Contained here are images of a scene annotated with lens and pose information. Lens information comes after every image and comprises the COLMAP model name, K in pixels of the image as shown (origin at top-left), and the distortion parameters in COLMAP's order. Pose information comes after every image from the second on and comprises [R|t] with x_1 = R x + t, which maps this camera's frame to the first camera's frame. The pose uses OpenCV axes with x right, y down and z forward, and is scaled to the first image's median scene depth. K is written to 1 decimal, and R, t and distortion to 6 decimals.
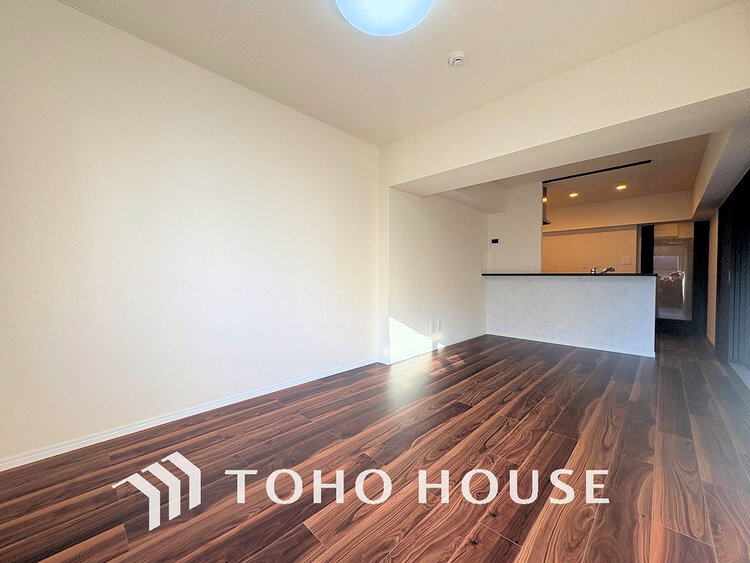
lens RADIAL K [[298.8, 0, 374.2], [0, 298.8, 281.0], [0, 0, 1]] dist [-0.000494, 0.000137]
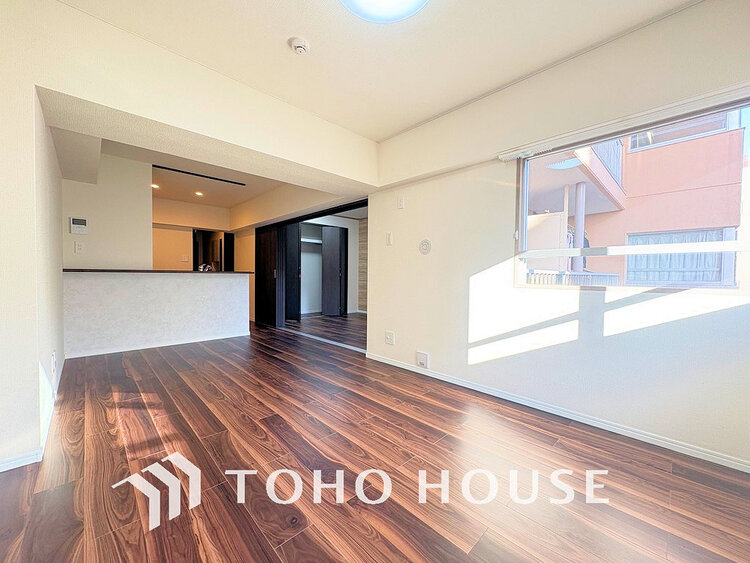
lens RADIAL K [[298.8, 0, 374.2], [0, 298.8, 281.0], [0, 0, 1]] dist [-0.000494, 0.000137]
pose [[0.029452, -0.024717, 0.999261, -0.501649], [0.003456, 0.999691, 0.024625, -0.020444], [-0.999560, 0.002728, 0.029528, 0.554751]]
